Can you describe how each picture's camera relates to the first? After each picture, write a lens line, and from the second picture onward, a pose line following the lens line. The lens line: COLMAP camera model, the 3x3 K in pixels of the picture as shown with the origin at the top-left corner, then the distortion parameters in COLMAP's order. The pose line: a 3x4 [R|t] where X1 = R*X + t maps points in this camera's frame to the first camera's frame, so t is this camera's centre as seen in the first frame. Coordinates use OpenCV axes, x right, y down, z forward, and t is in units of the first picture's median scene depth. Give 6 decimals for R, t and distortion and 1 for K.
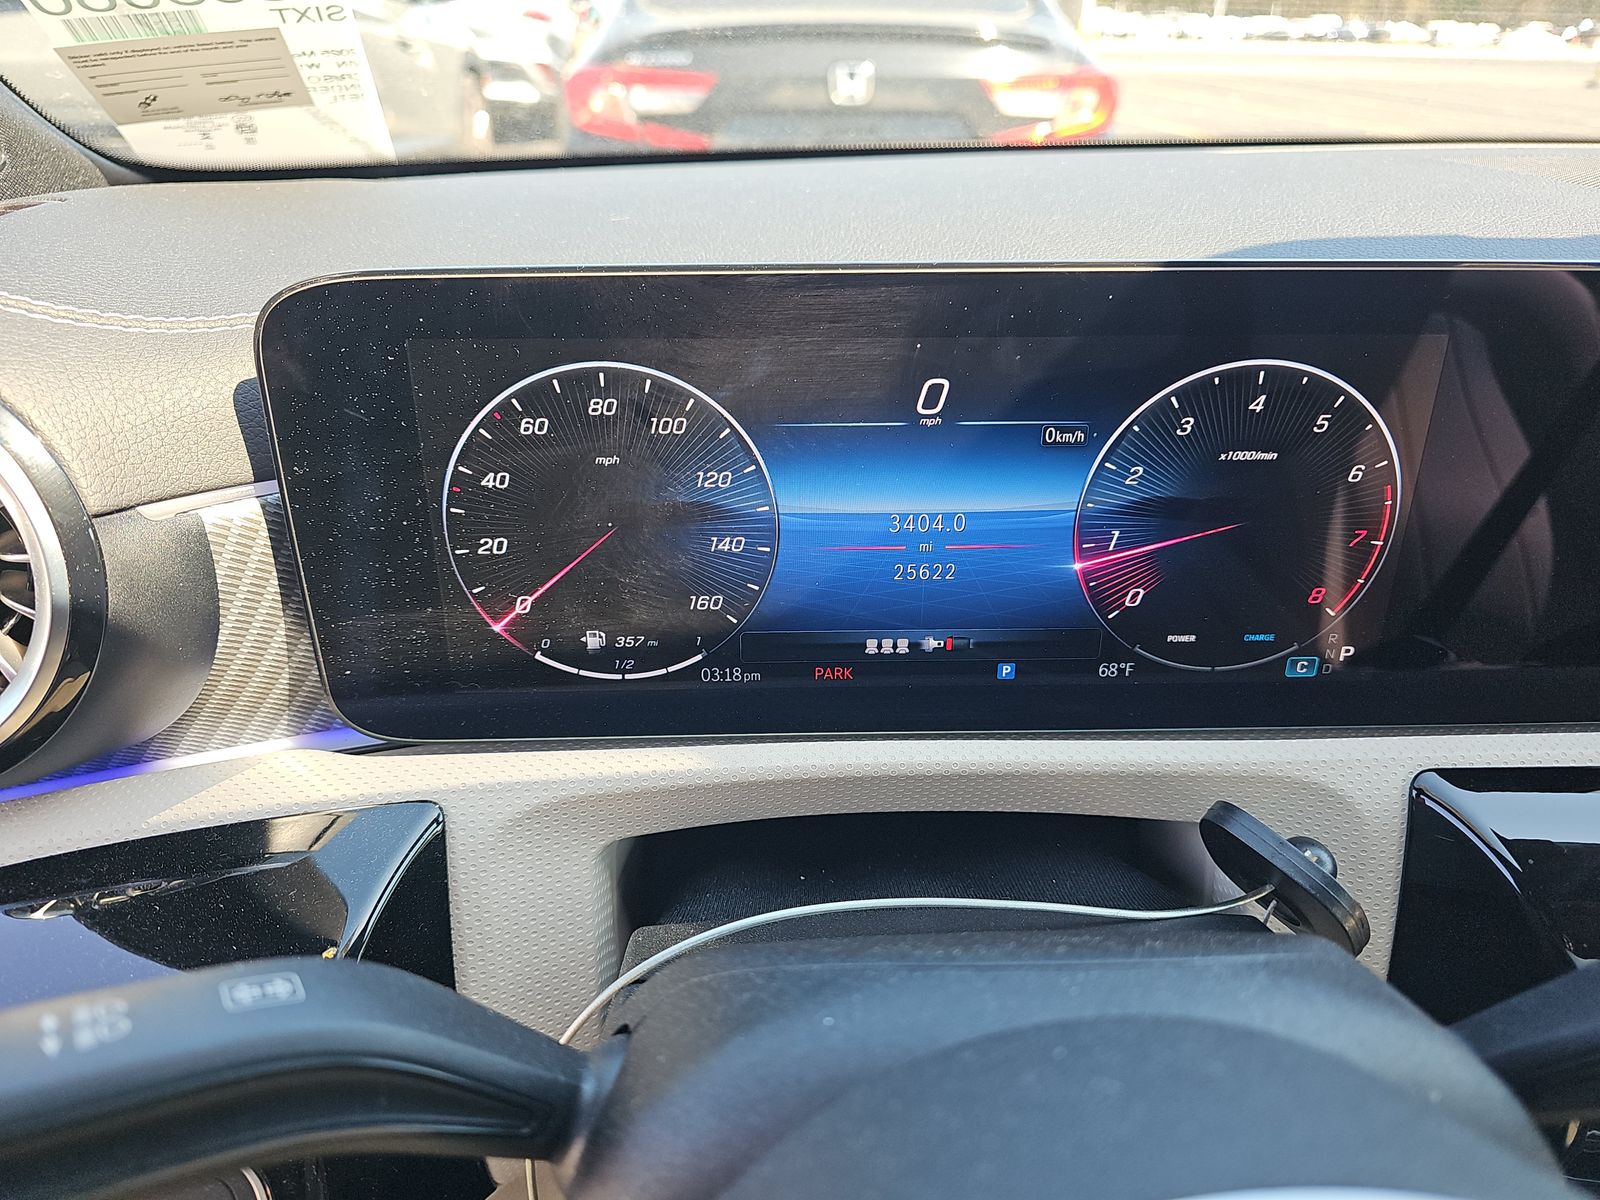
lens RADIAL K [[1039.2, 0, 790.8], [0, 1039.2, 602.9], [0, 0, 1]] dist [0.001960, -0.017957]
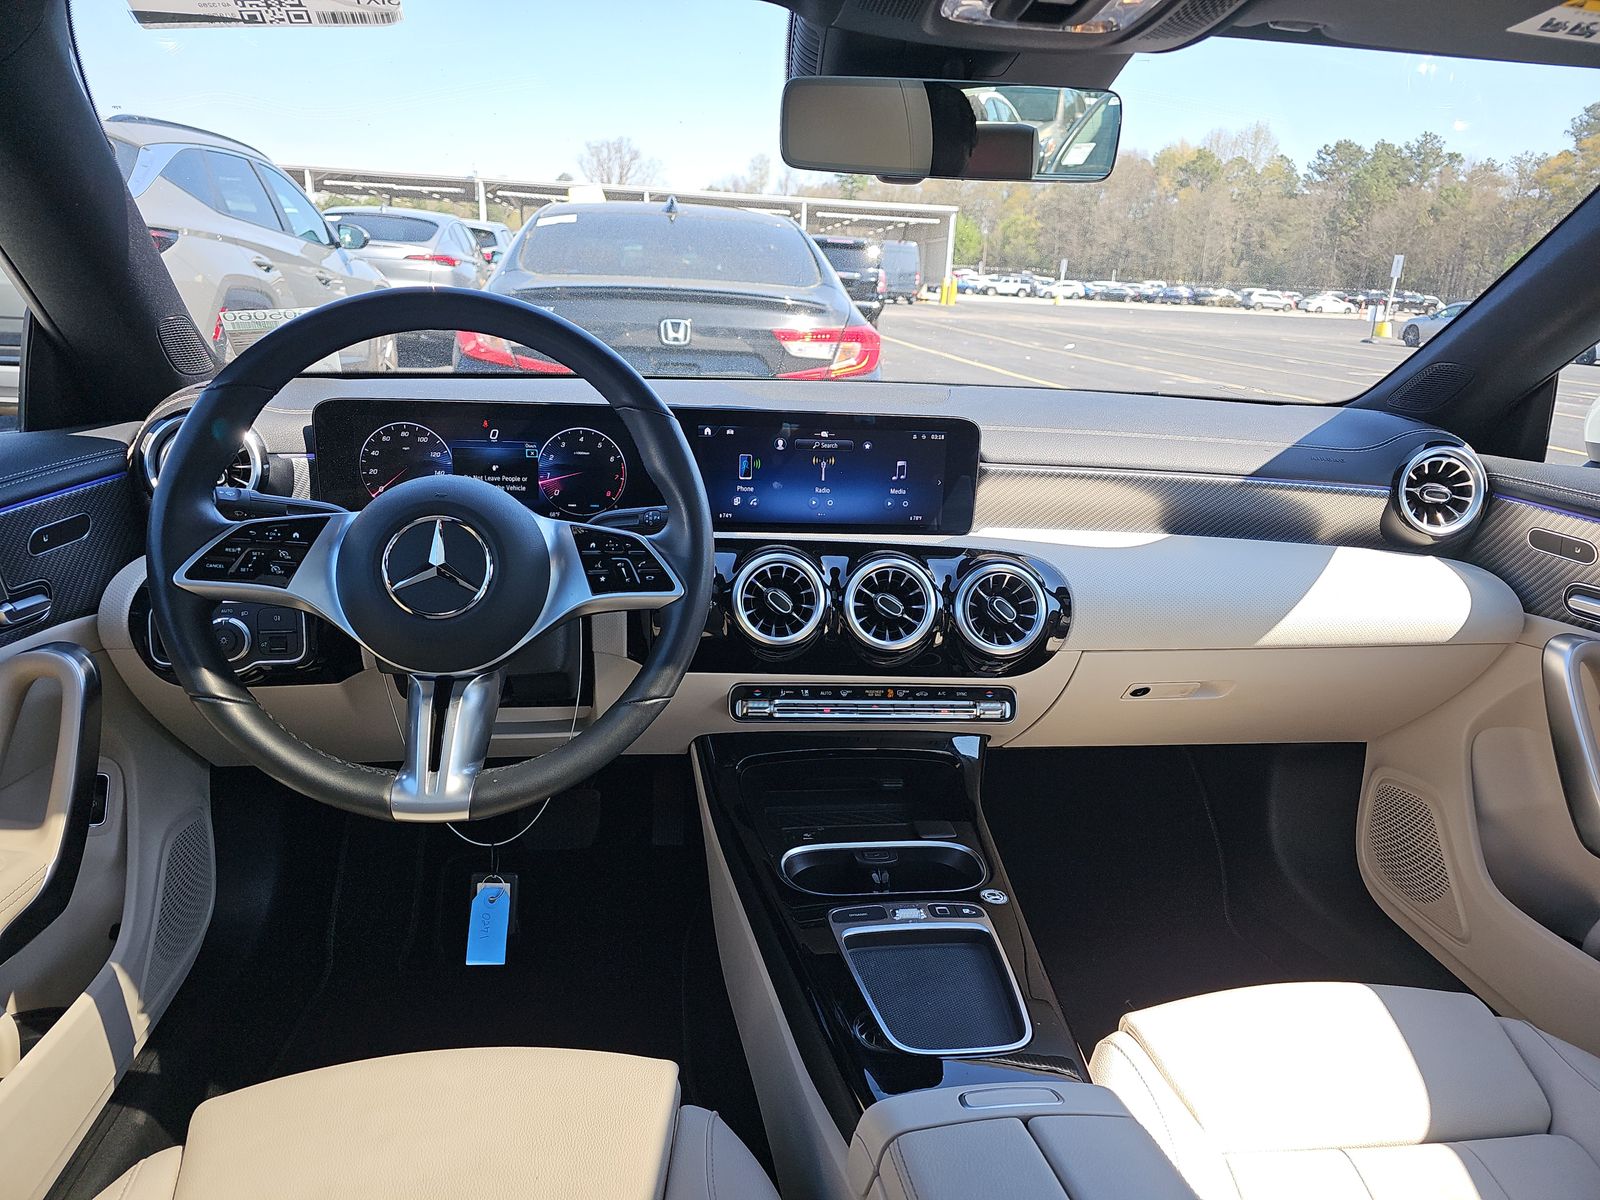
lens RADIAL K [[1039.2, 0, 802.4], [0, 1039.2, 602.8], [0, 0, 1]] dist [0.001960, -0.017957]
pose [[0.993369, 0.005555, 0.114833, 0.801373], [0.017378, 0.980101, -0.197739, 1.149110], [-0.113646, 0.198423, 0.973505, -2.654513]]
